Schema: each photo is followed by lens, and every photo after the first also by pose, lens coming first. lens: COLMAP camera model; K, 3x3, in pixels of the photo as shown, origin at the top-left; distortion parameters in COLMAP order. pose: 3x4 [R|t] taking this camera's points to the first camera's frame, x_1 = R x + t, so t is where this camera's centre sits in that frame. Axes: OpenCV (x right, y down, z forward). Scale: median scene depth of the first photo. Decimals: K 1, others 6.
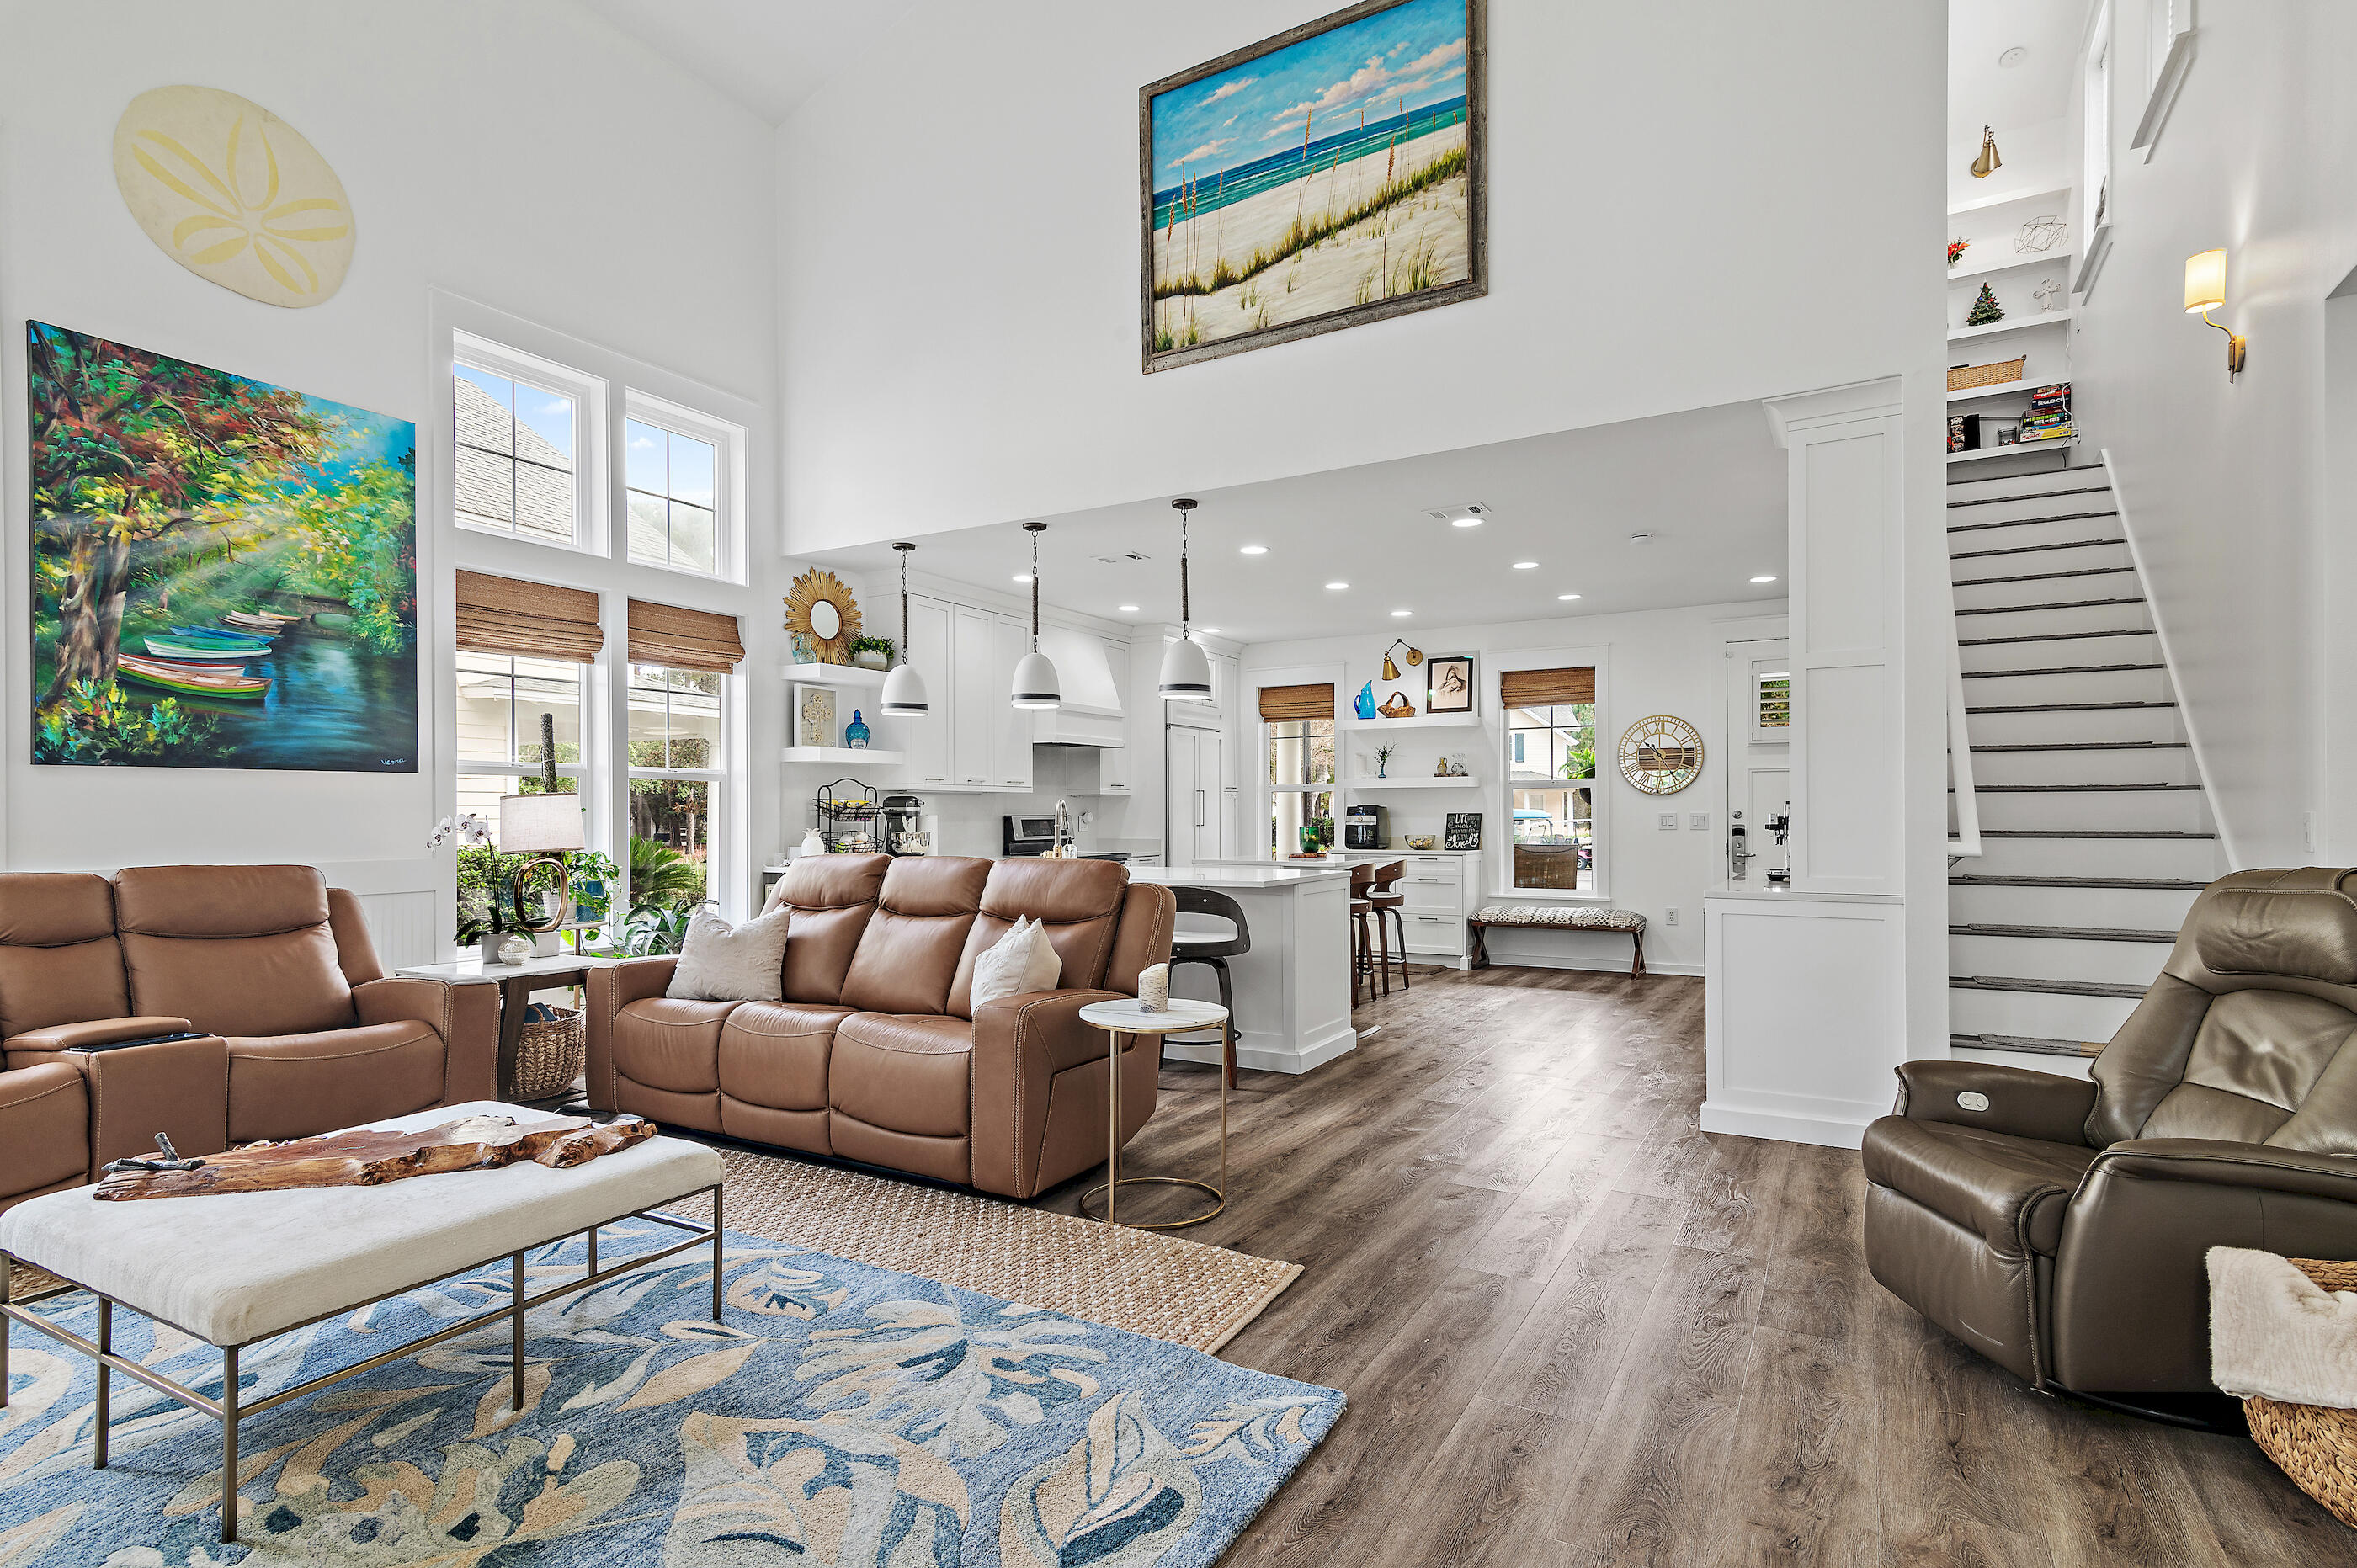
lens RADIAL K [[1156.0, 0, 1183.6], [0, 1156.0, 811.6], [0, 0, 1]] dist [0.020914, -0.007496]
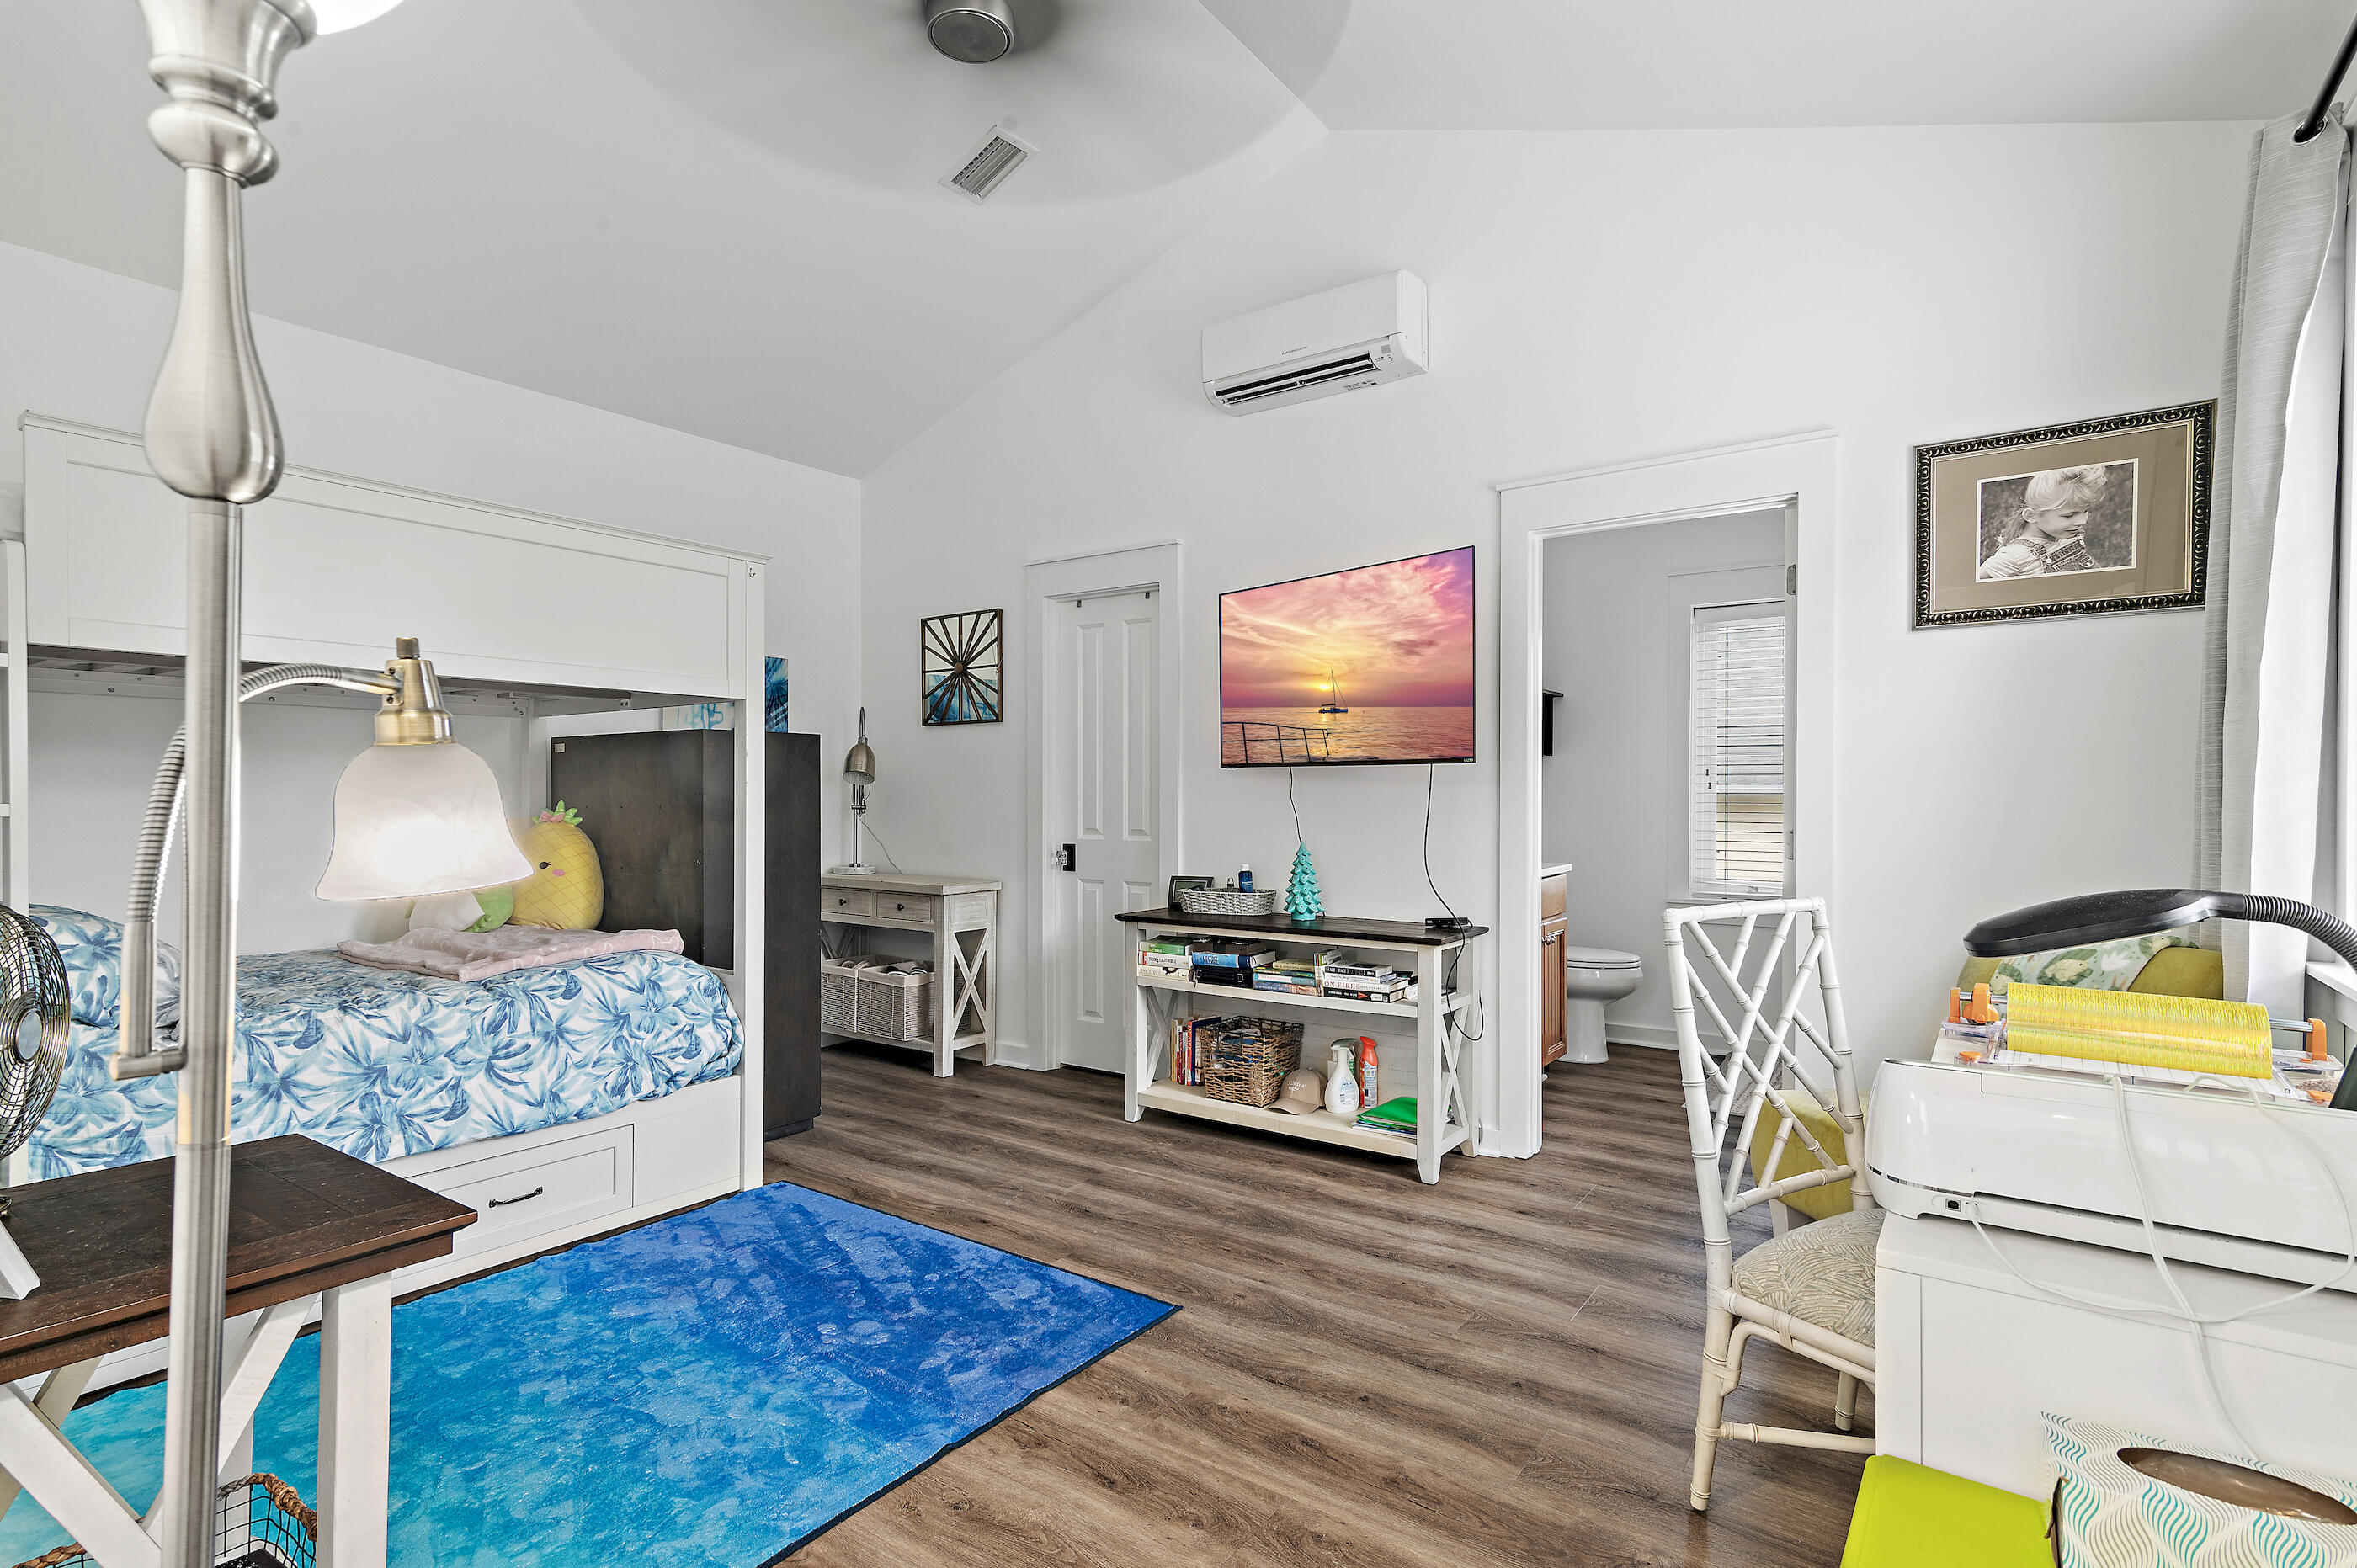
lens RADIAL K [[1156.0, 0, 1182.8], [0, 1156.0, 784.7], [0, 0, 1]] dist [0.020914, -0.007496]
pose [[0.093420, 0.003622, 0.995620, -0.670600], [-0.002501, 0.999991, -0.003403, 0.002829], [-0.995624, -0.002172, 0.093429, 0.867015]]
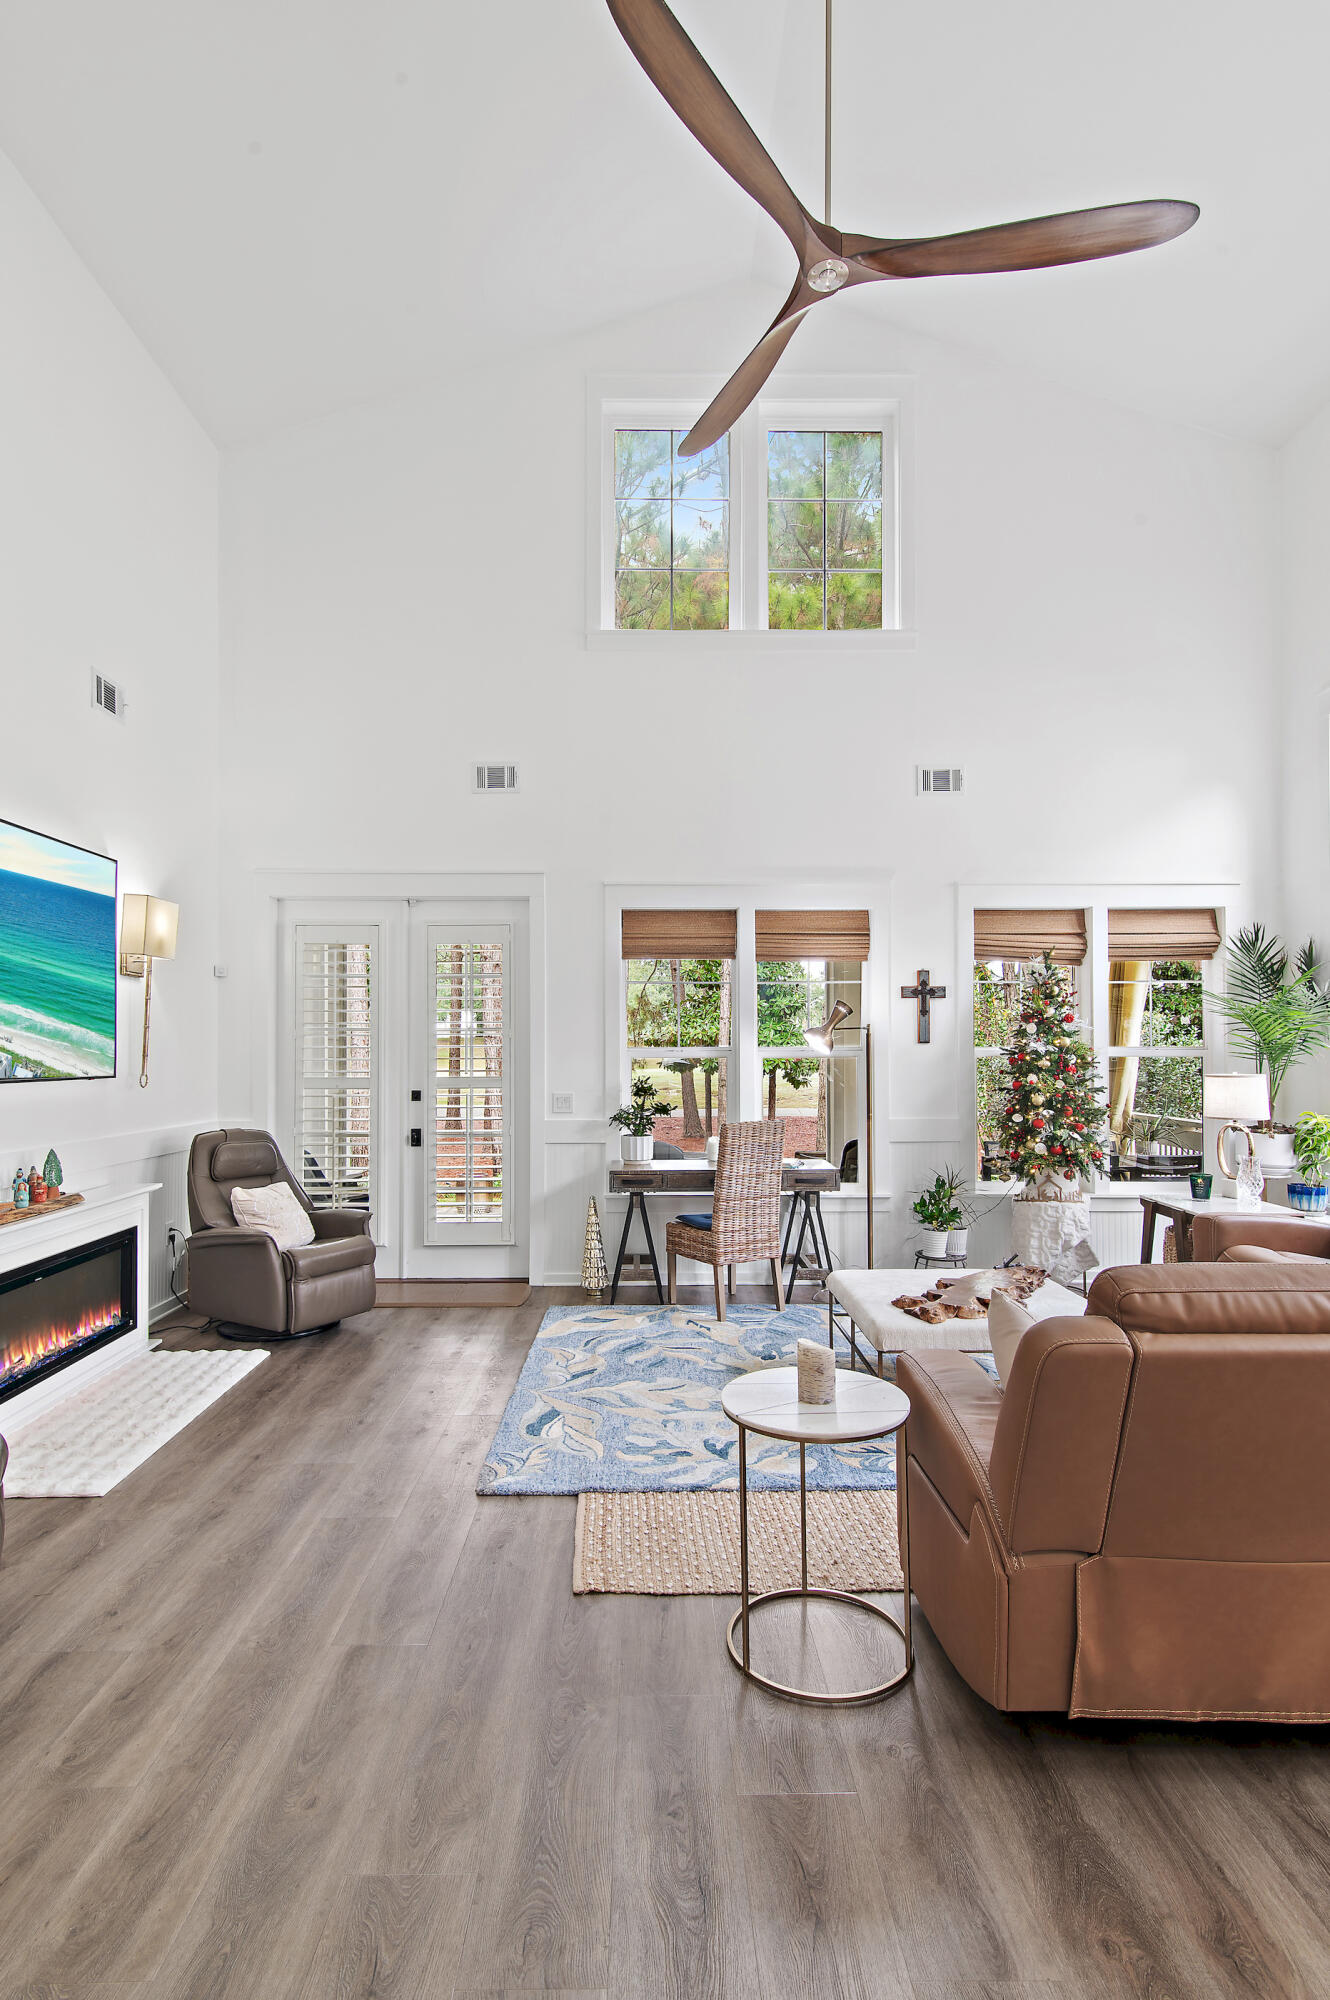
lens RADIAL K [[981.0, 0, 653.9], [0, 981.0, 1033.8], [0, 0, 1]] dist [0.020914, -0.007496]
pose [[-0.858495, -0.004846, -0.512799, 0.303156], [0.004419, 0.999848, -0.016847, -0.046957], [0.512803, -0.016729, -0.858343, 1.111633]]
